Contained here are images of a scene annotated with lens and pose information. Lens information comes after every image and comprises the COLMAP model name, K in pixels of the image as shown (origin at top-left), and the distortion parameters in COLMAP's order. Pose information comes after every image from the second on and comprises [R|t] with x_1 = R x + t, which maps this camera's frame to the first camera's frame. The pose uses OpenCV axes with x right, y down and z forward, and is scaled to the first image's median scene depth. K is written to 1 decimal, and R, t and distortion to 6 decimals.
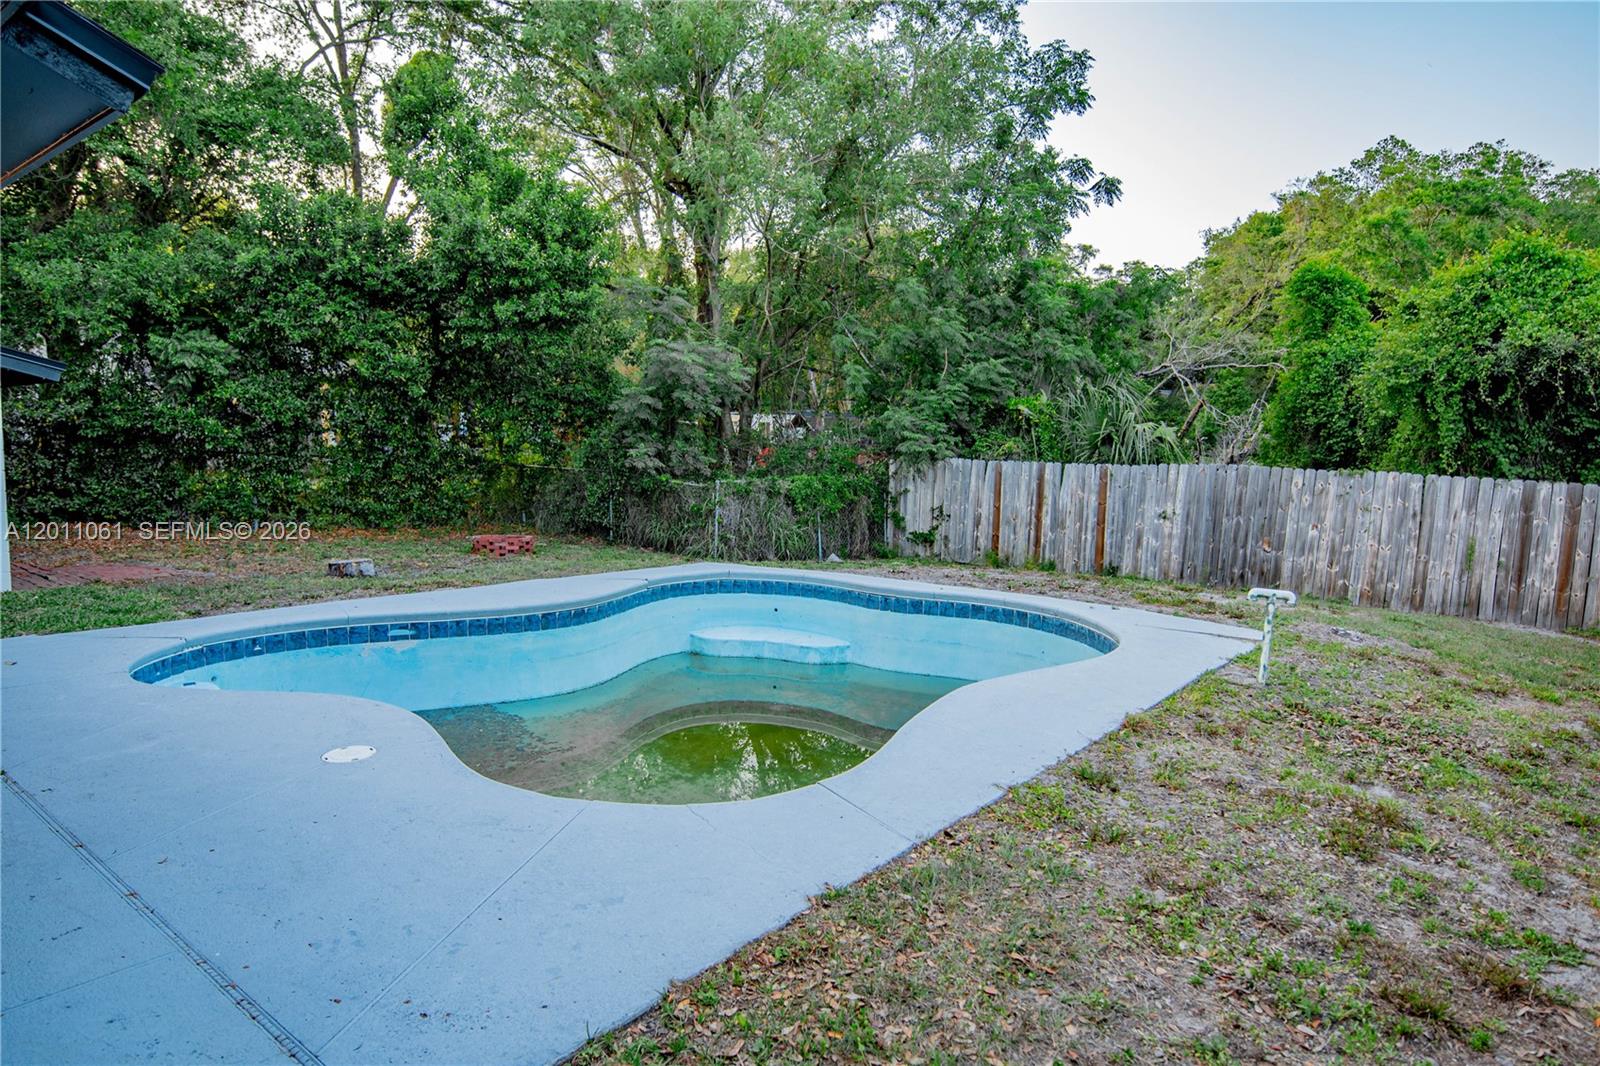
lens RADIAL K [[979.3, 0, 790.5], [0, 979.3, 534.6], [0, 0, 1]] dist [-0.008767, -0.005184]
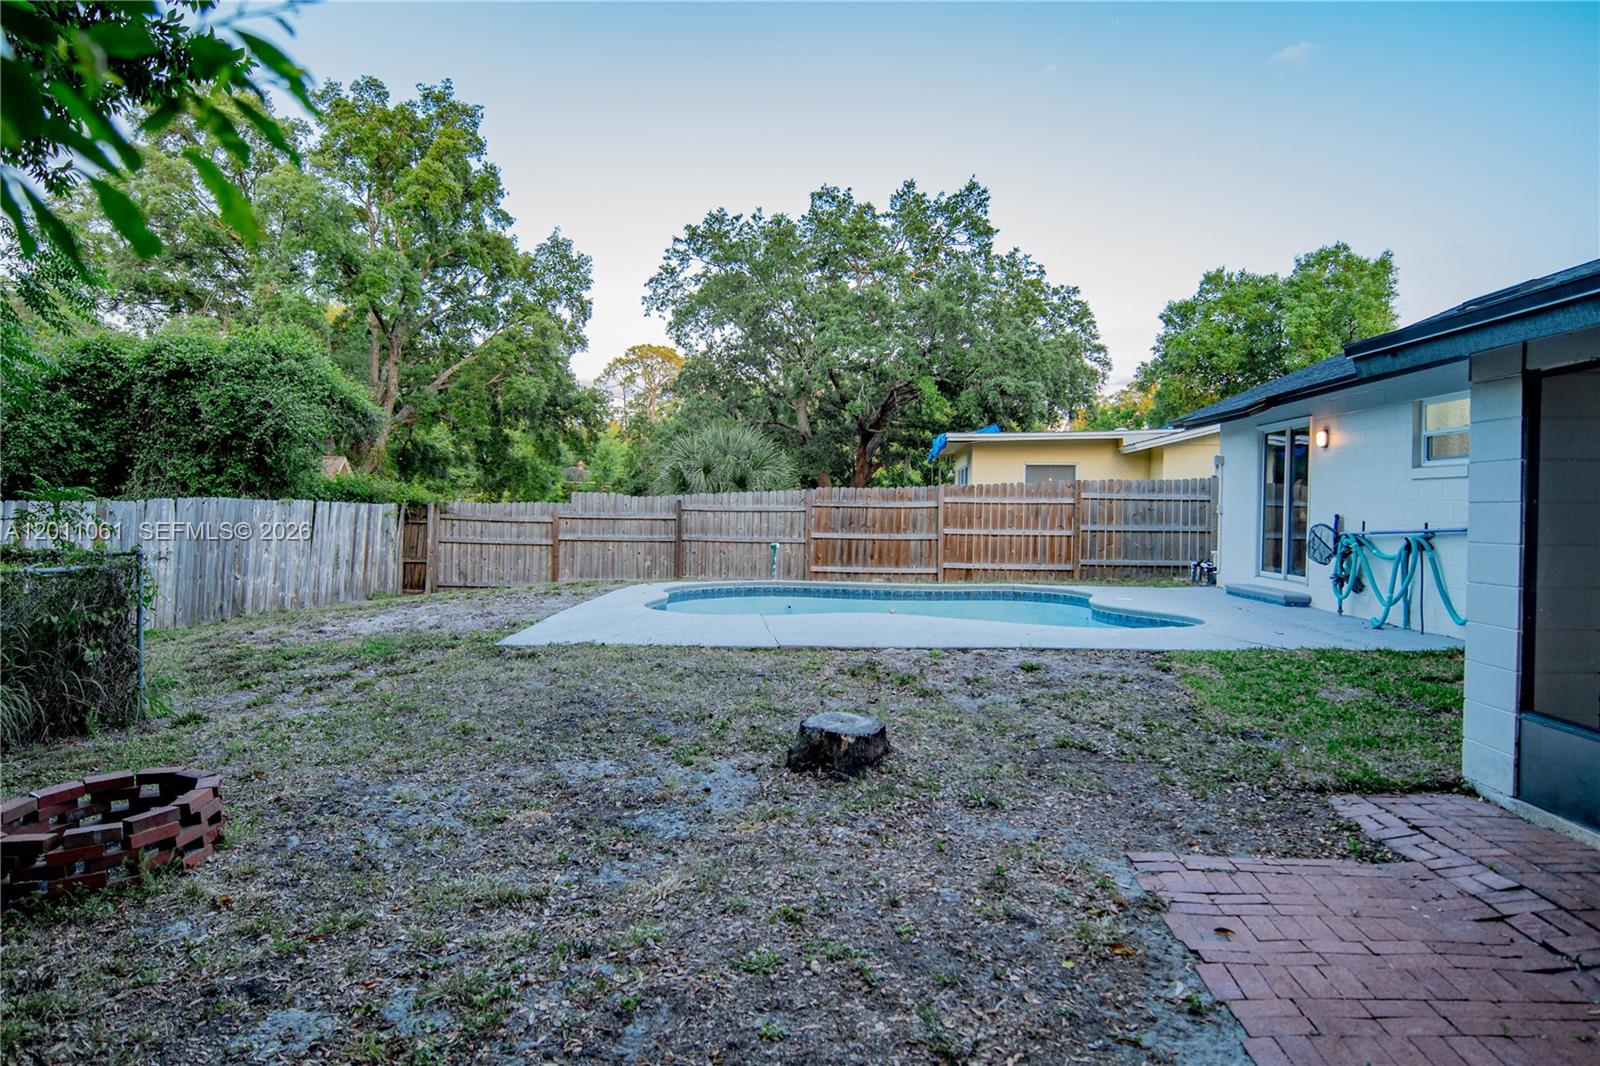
lens RADIAL K [[979.3, 0, 791.4], [0, 979.3, 535.6], [0, 0, 1]] dist [-0.008767, -0.005184]
pose [[-0.582567, -0.031020, 0.812191, -0.679081], [0.086990, 0.991152, 0.100251, -0.078267], [-0.808114, 0.129055, -0.574714, 1.051422]]
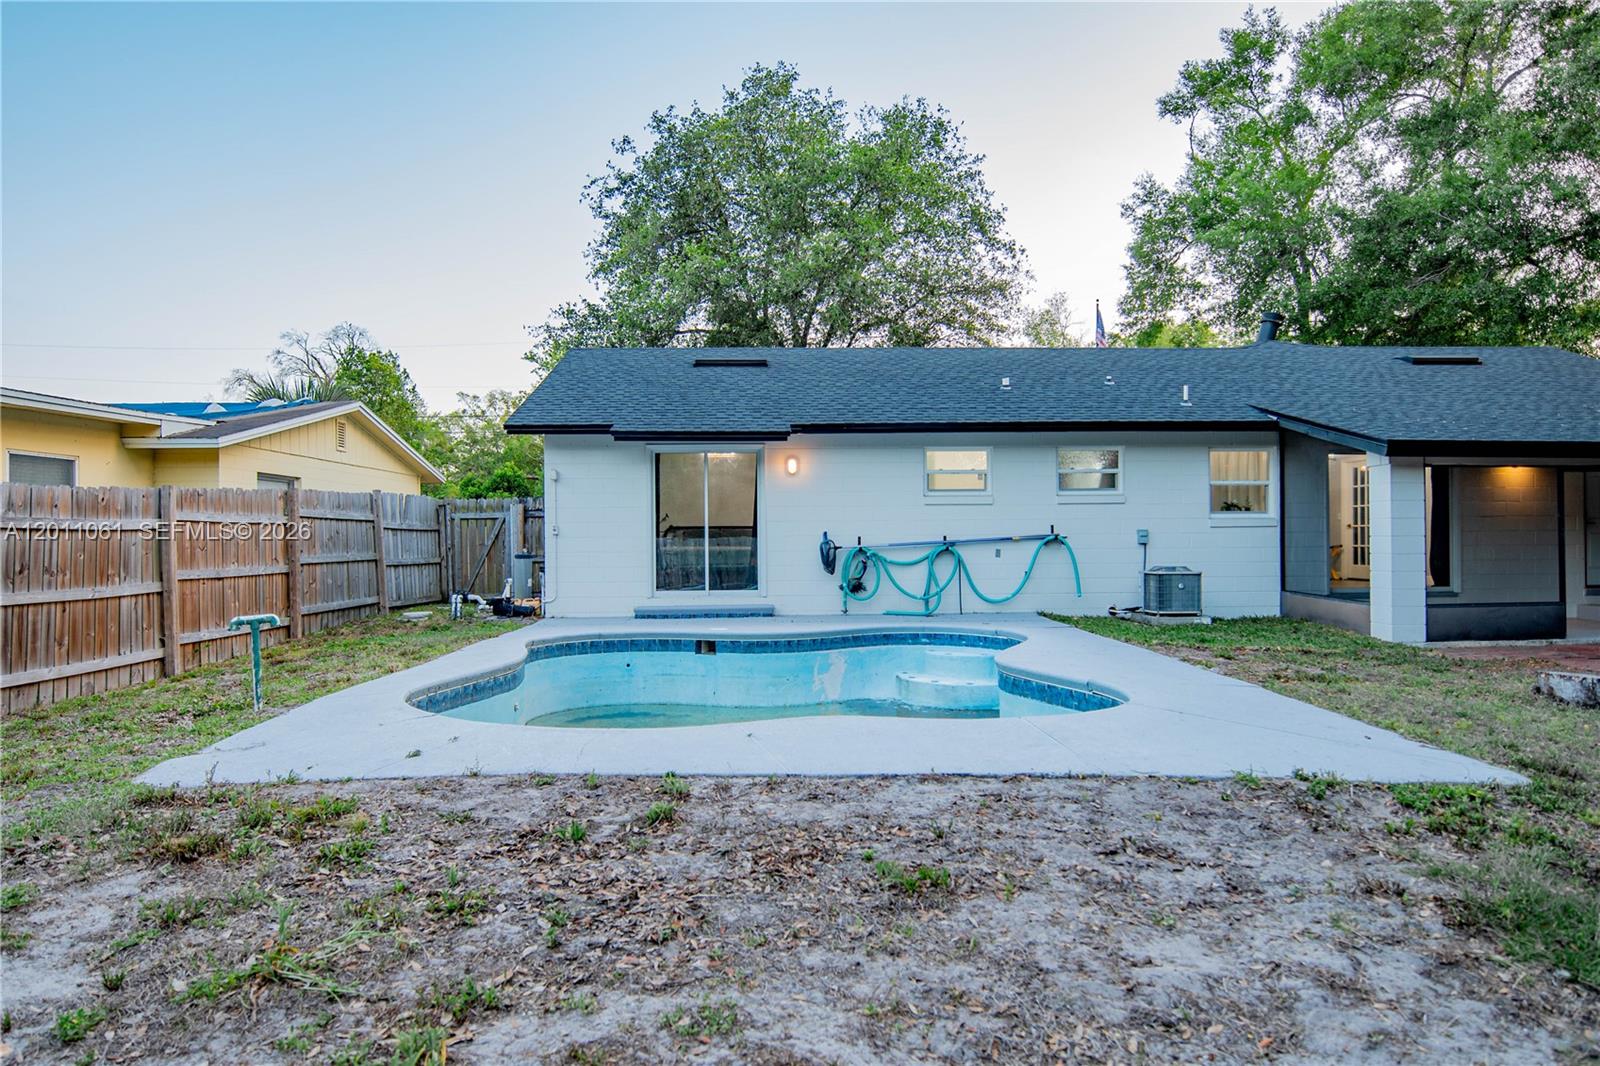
lens RADIAL K [[979.3, 0, 792.3], [0, 979.3, 530.2], [0, 0, 1]] dist [-0.008767, -0.005184]
pose [[-0.758948, -0.000993, -0.651150, 0.317980], [-0.071391, 0.994097, 0.081694, -0.054205], [0.647226, 0.108488, -0.754539, 0.930789]]
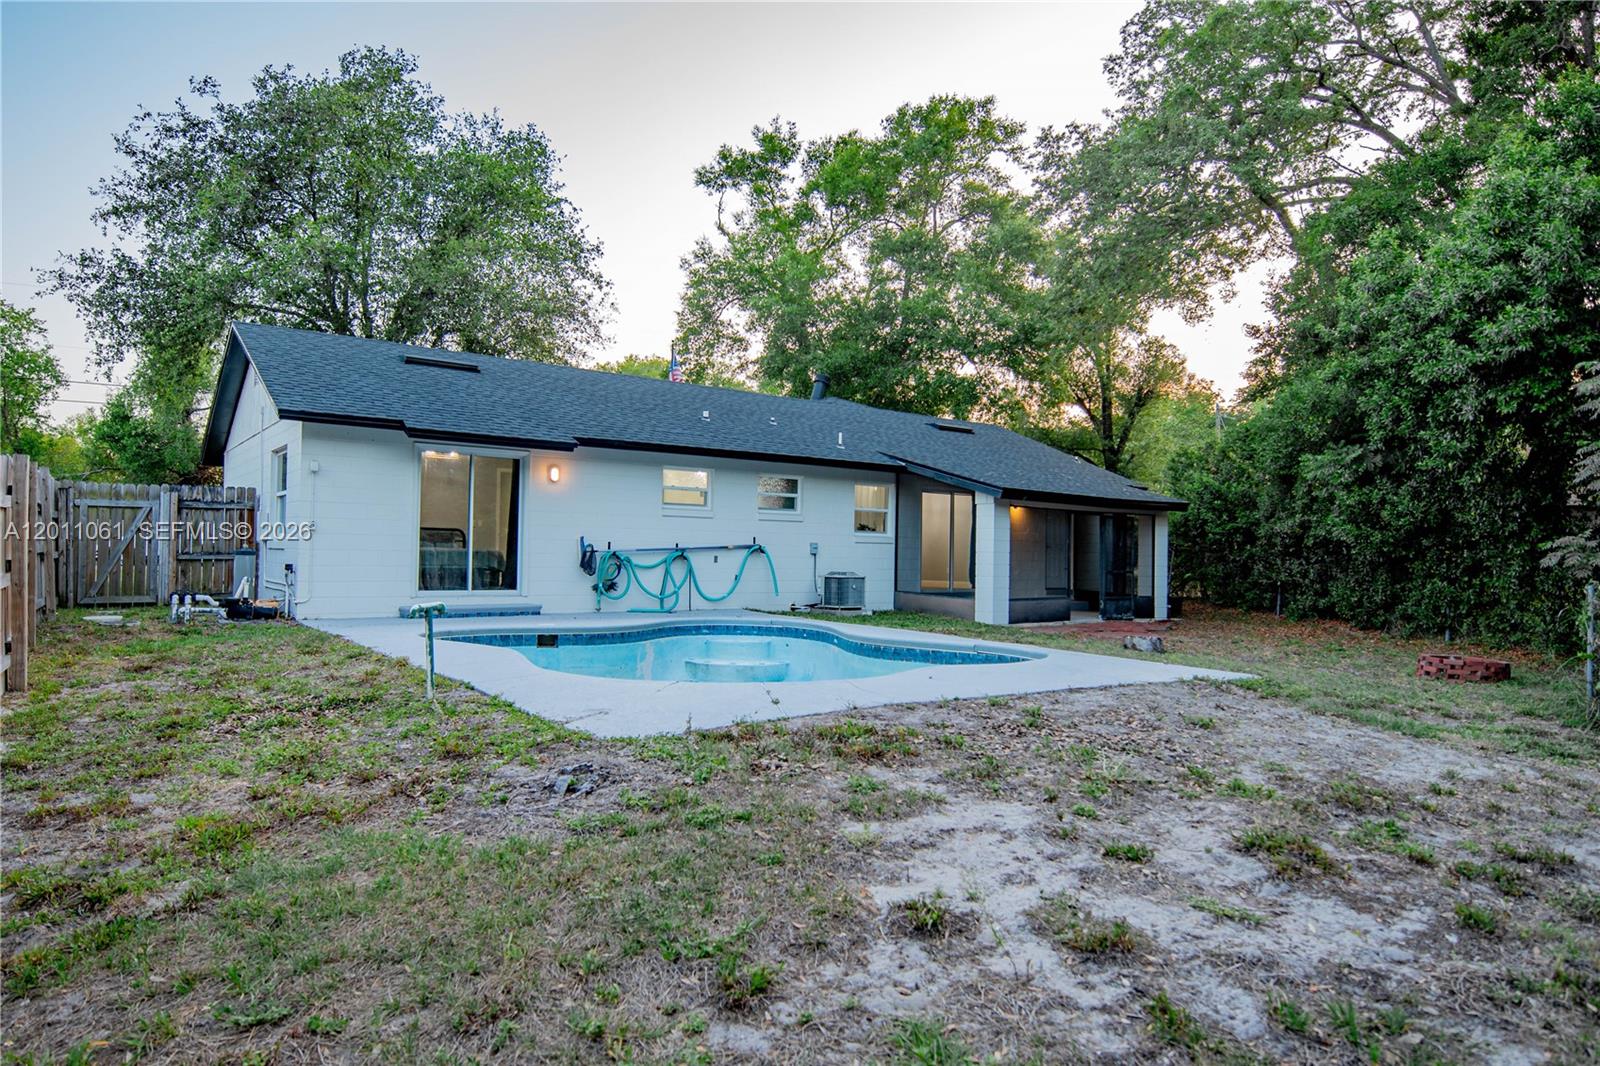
lens RADIAL K [[979.3, 0, 793.1], [0, 979.3, 528.0], [0, 0, 1]] dist [-0.008767, -0.005184]
pose [[-0.245705, -0.030495, -0.968865, 0.612169], [-0.134517, 0.990907, 0.002925, -0.020376], [0.959966, 0.131048, -0.247573, 0.710724]]
